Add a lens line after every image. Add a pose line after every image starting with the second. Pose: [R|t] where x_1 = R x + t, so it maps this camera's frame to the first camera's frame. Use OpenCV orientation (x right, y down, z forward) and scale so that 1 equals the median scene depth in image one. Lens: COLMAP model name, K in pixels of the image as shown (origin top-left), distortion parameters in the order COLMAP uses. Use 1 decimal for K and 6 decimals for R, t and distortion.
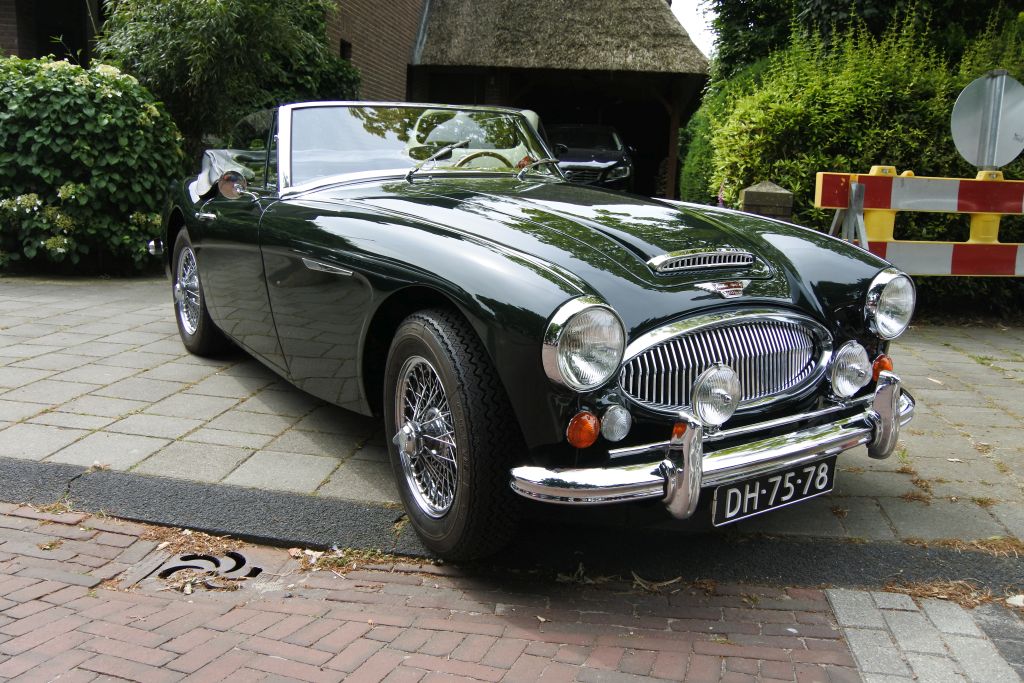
lens RADIAL K [[898.1, 0, 512.0], [0, 898.1, 341.5], [0, 0, 1]] dist [-0.145589, 0.212693]
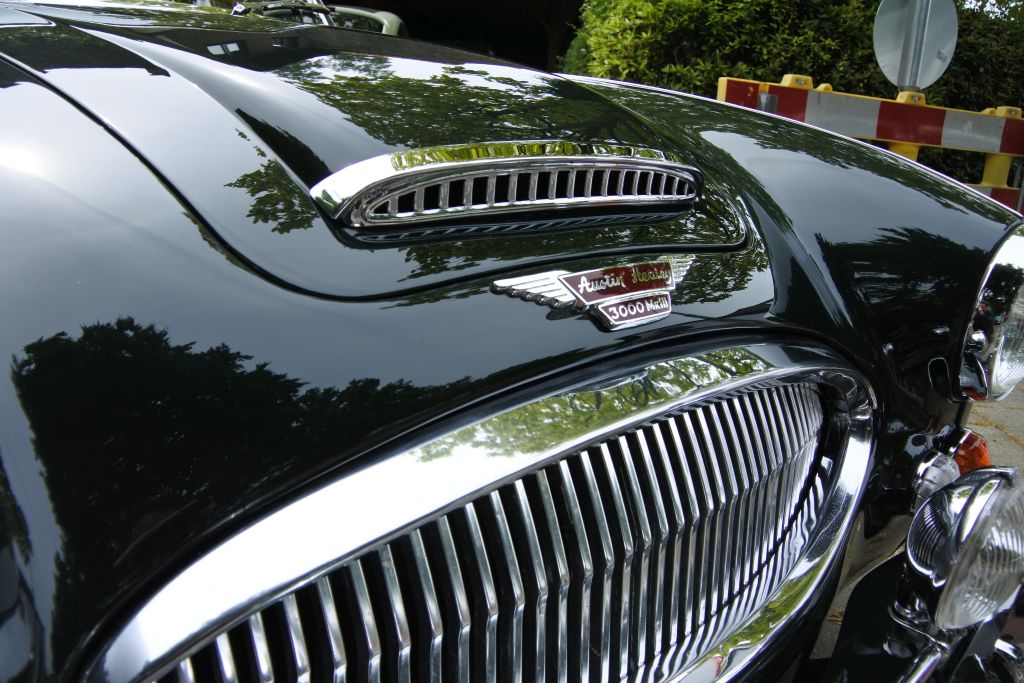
lens RADIAL K [[787.6, 0, 512.0], [0, 787.6, 341.5], [0, 0, 1]] dist [-0.181869, 0.118902]
pose [[0.991577, 0.005325, 0.129406, 0.069053], [-0.019829, 0.993617, 0.111052, -0.027353], [-0.127988, -0.112682, 0.985354, 0.297984]]
